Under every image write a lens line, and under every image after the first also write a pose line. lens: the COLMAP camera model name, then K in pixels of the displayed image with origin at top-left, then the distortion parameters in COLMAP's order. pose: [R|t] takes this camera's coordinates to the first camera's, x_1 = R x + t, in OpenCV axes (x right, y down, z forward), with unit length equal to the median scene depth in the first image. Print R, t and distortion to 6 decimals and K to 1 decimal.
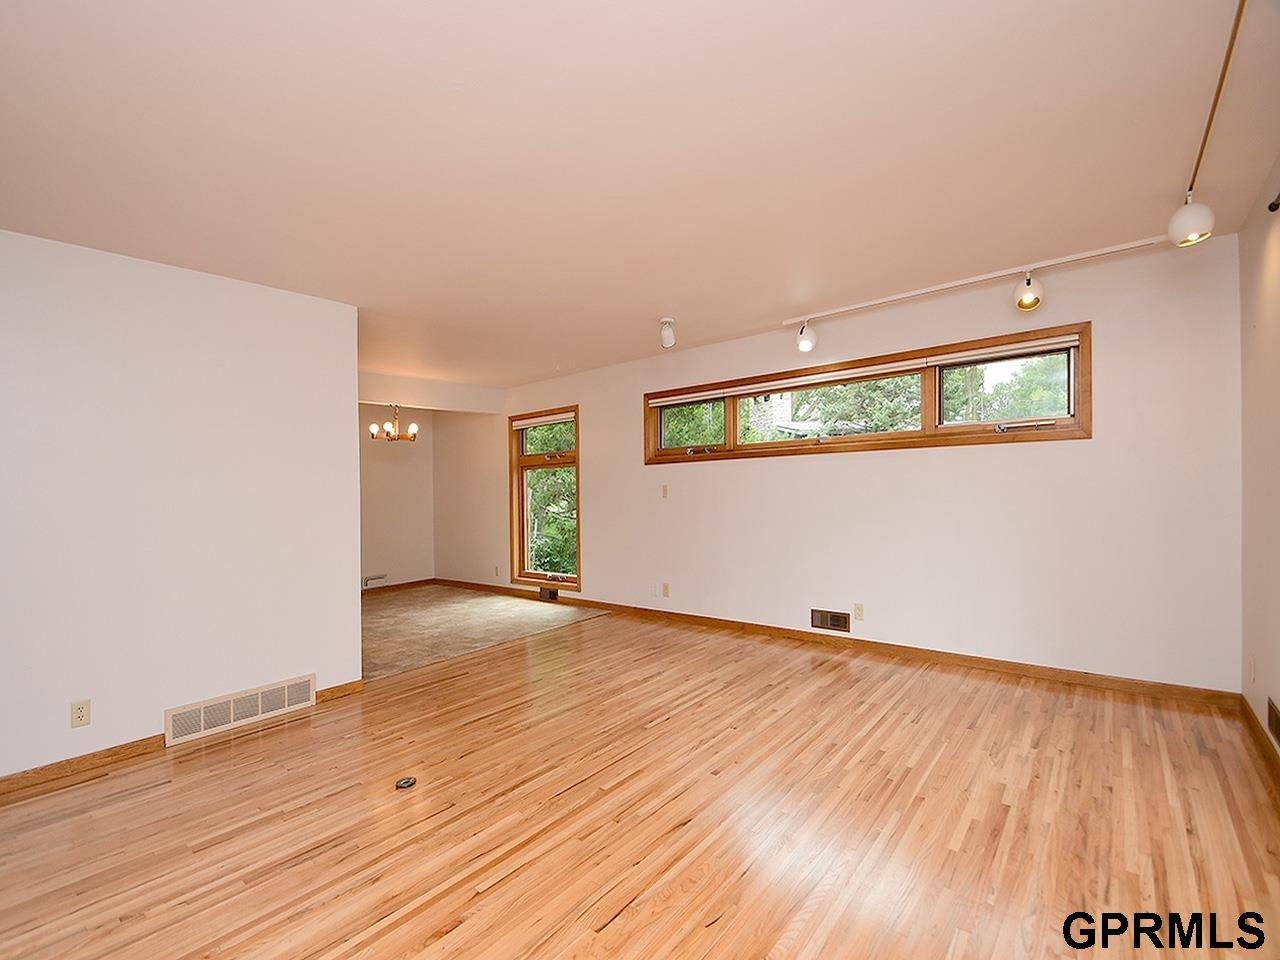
lens RADIAL K [[577.0, 0, 640.0], [0, 577.0, 480.0], [0, 0, 1]] dist [0.022472, 0.000024]
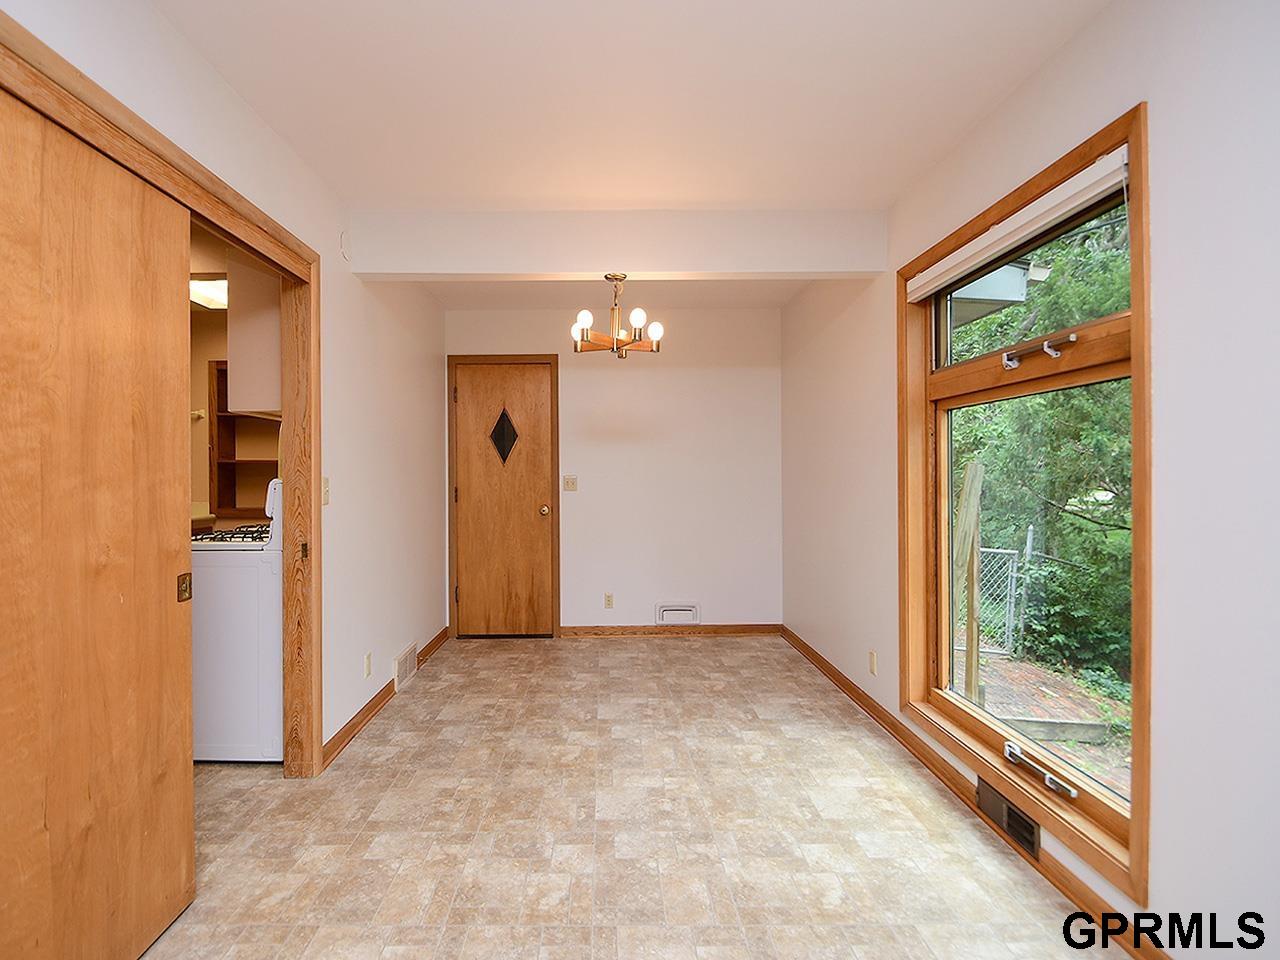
lens RADIAL K [[573.9, 0, 637.3], [0, 573.9, 457.8], [0, 0, 1]] dist [0.001467, 0.000318]
pose [[0.677963, 0.002925, -0.735090, -0.066377], [-0.003113, 0.999995, 0.001108, 0.014032], [0.735089, 0.001537, 0.677969, 0.624322]]
